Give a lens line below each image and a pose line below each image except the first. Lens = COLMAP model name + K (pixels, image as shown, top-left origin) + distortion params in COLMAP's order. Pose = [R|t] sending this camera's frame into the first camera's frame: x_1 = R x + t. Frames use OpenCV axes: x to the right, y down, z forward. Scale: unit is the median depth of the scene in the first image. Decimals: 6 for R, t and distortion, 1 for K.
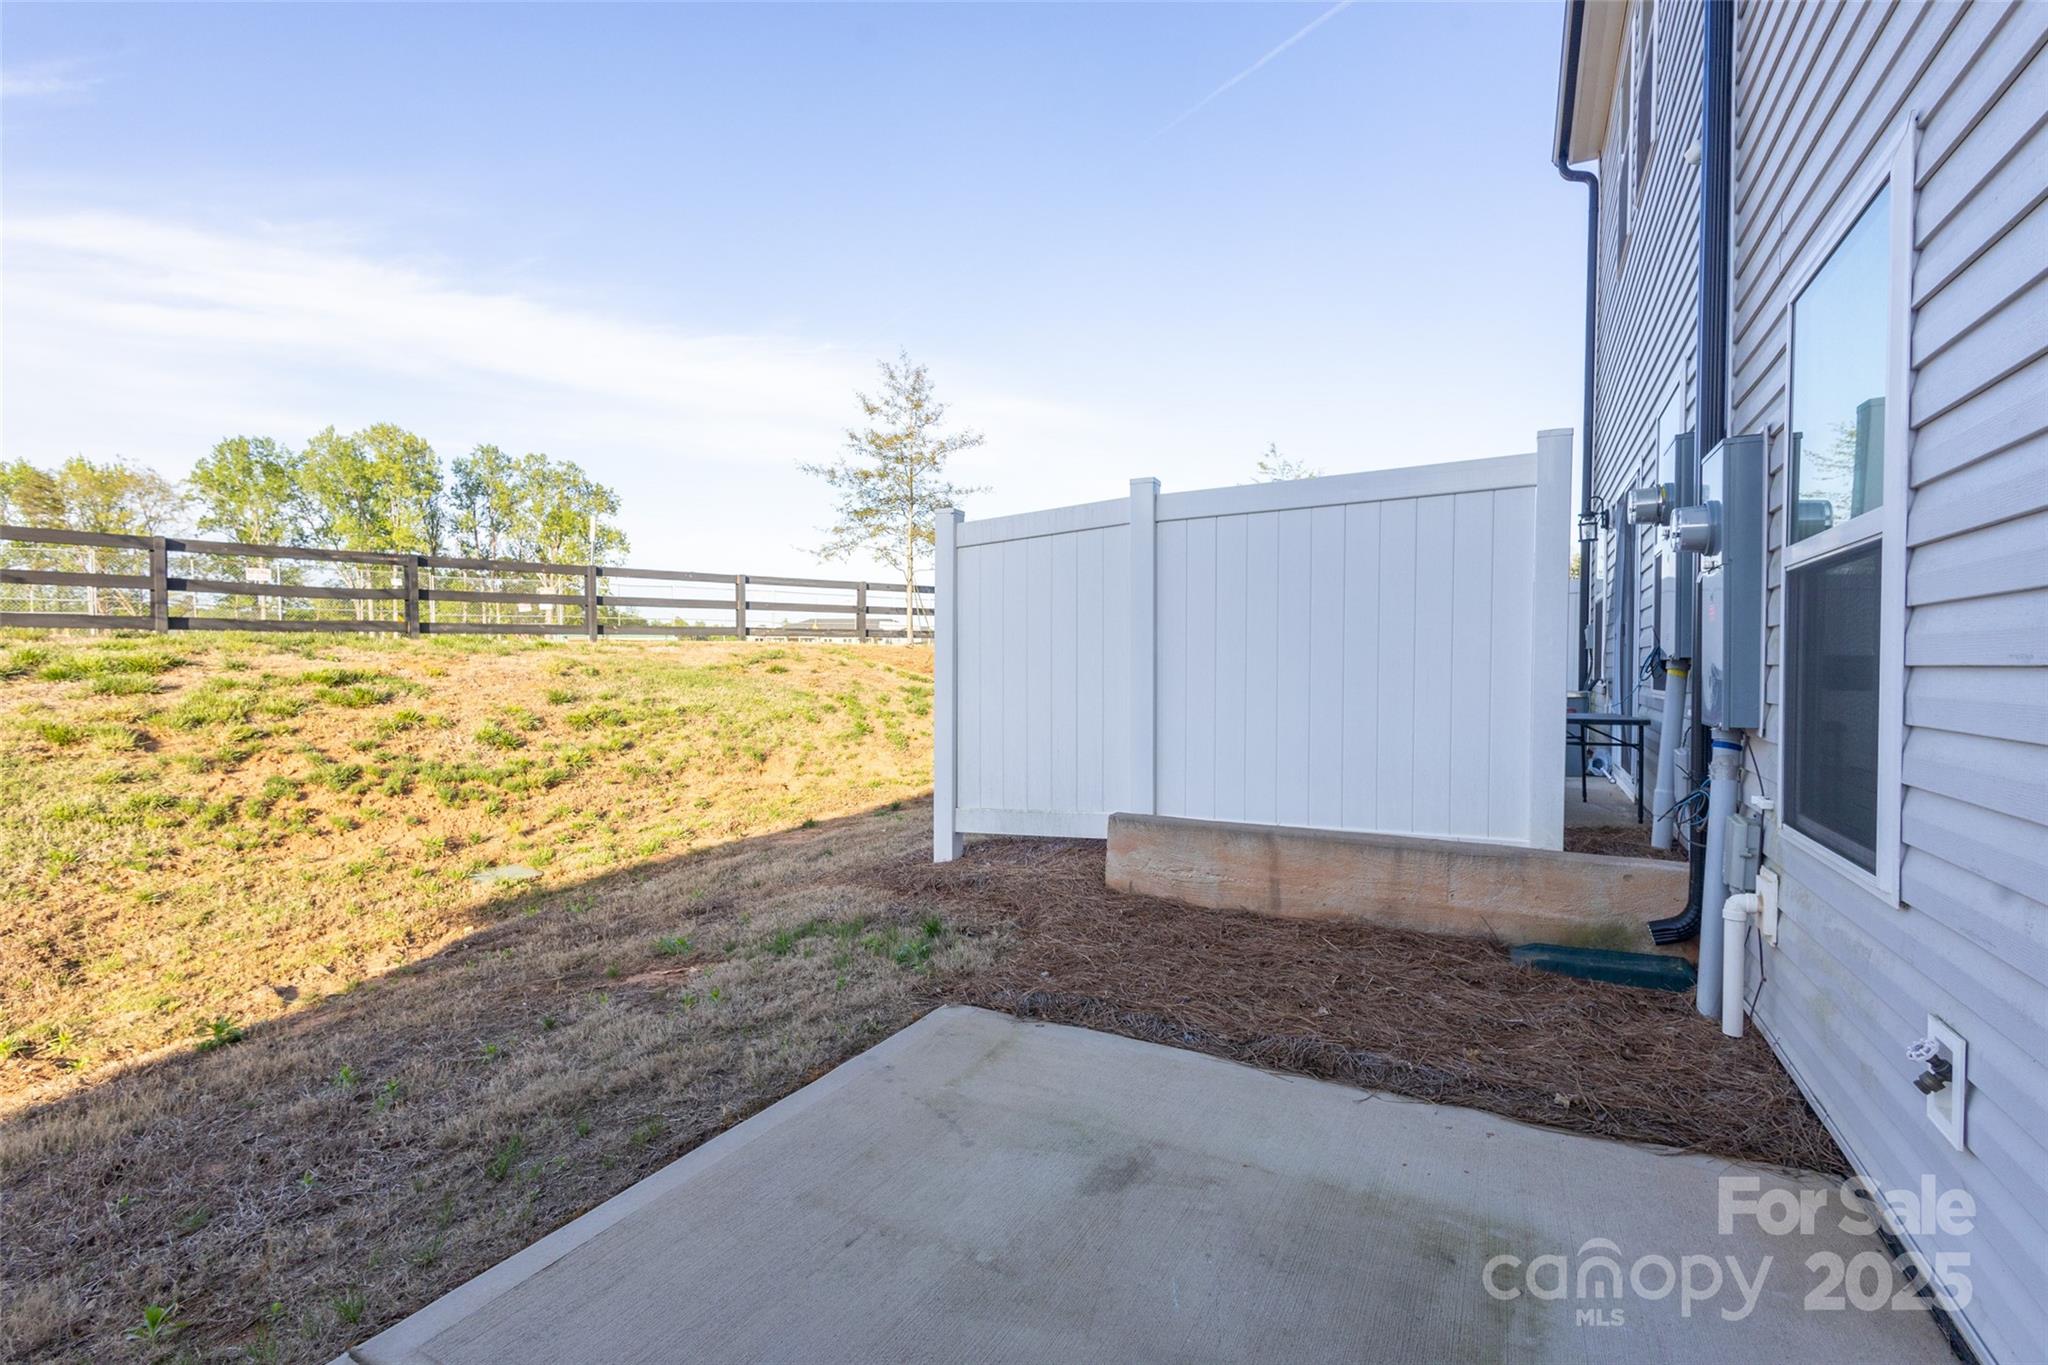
lens RADIAL K [[937.6, 0, 1024.0], [0, 937.6, 682.5], [0, 0, 1]] dist [0.004915, 0.000043]
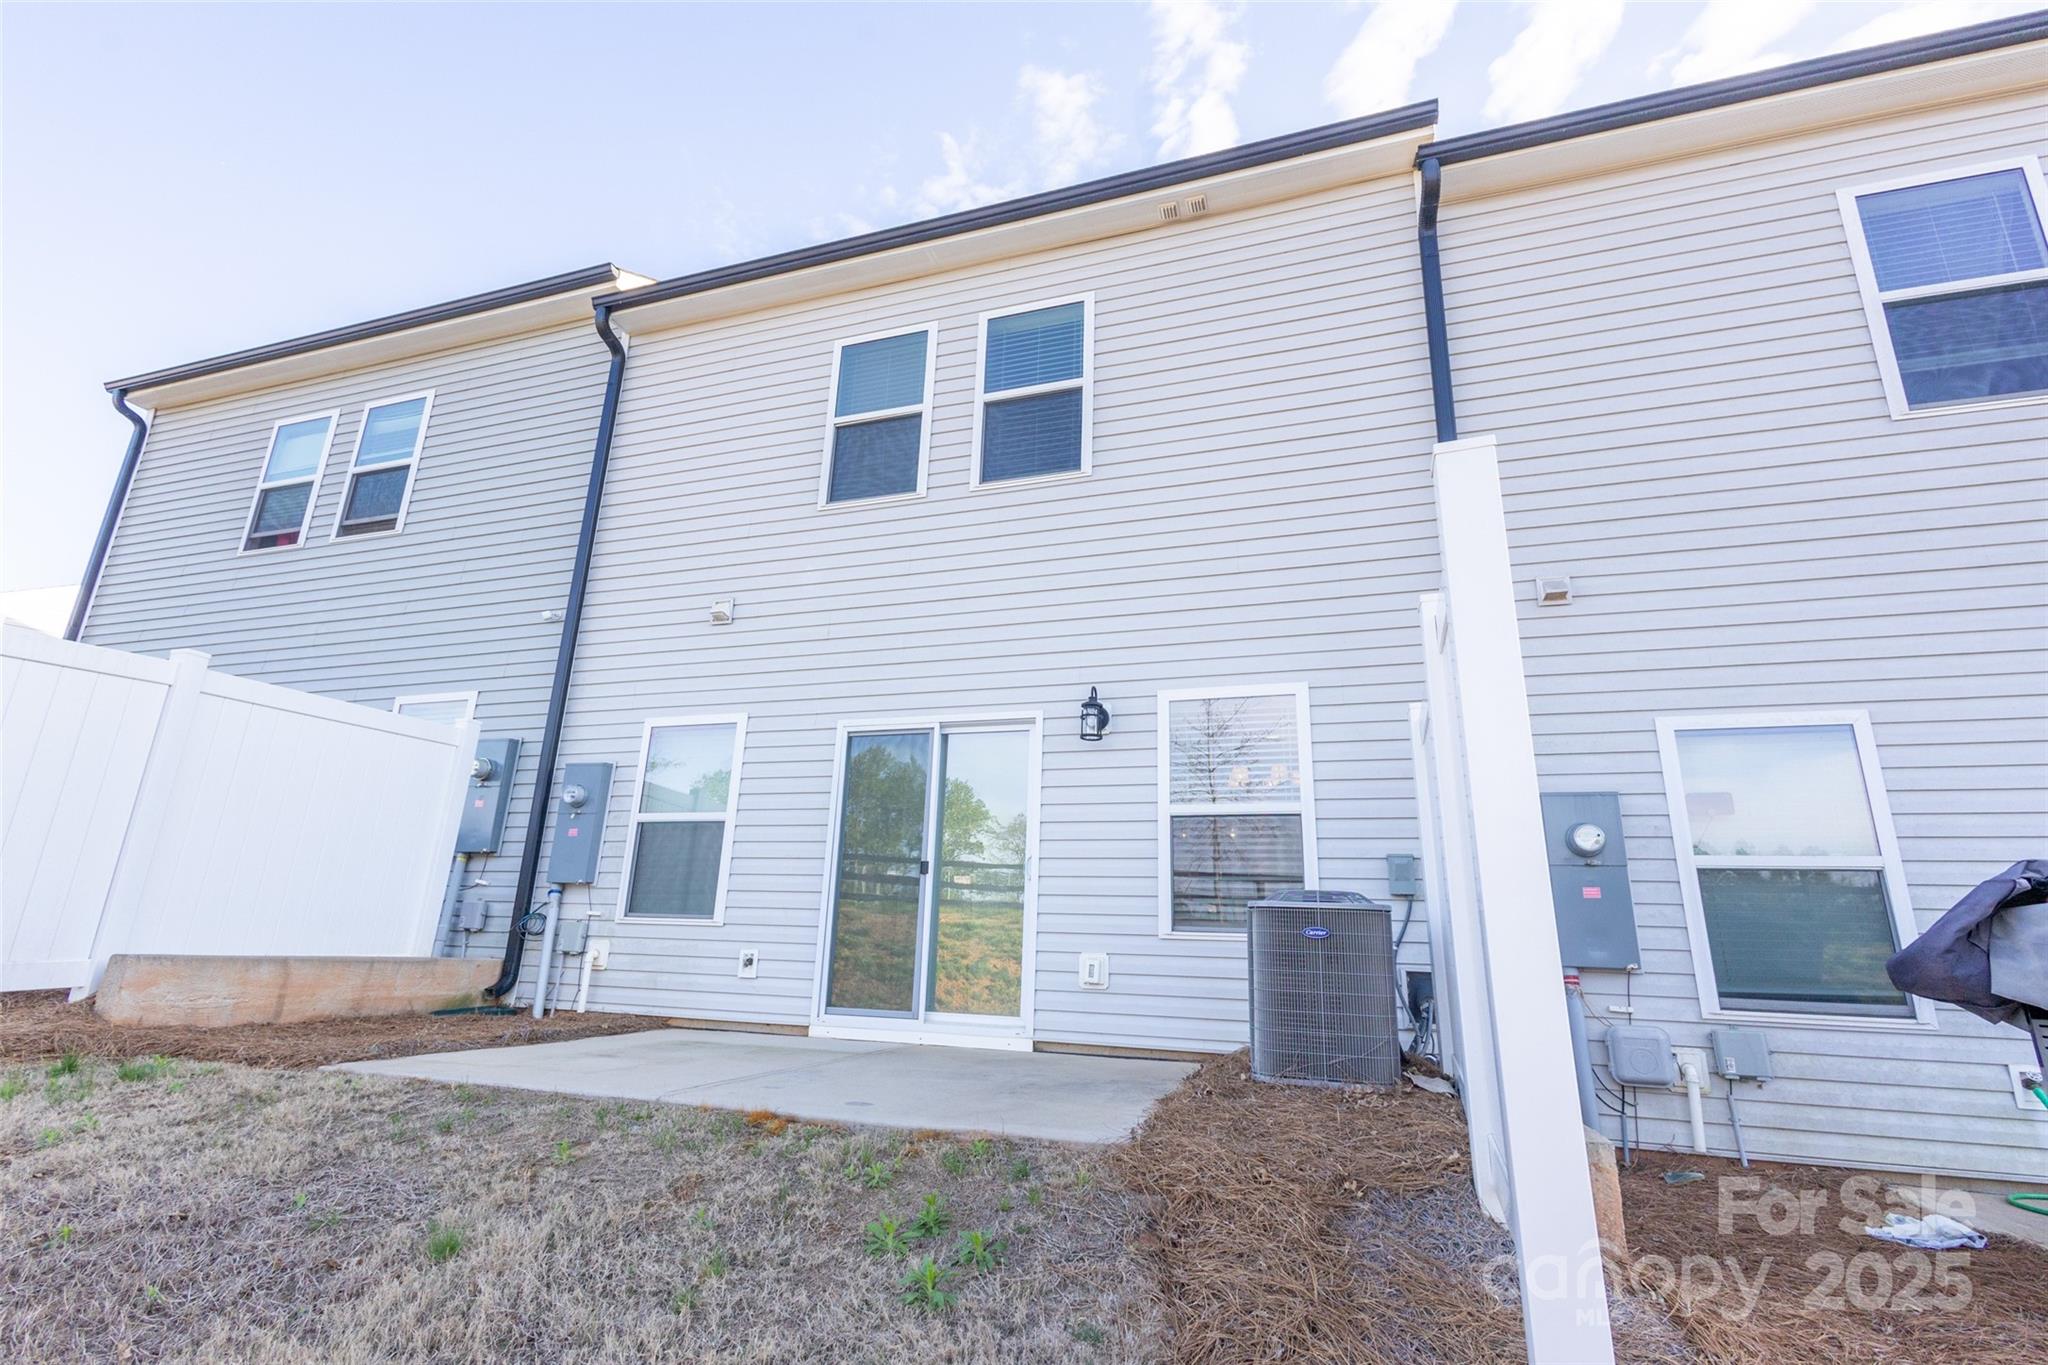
lens RADIAL K [[937.6, 0, 1024.0], [0, 937.6, 682.5], [0, 0, 1]] dist [0.004915, 0.000043]
pose [[-0.159106, 0.261351, 0.952040, -1.277682], [-0.020682, 0.963231, -0.267879, 0.119326], [-0.987045, -0.062312, -0.147851, 0.190760]]
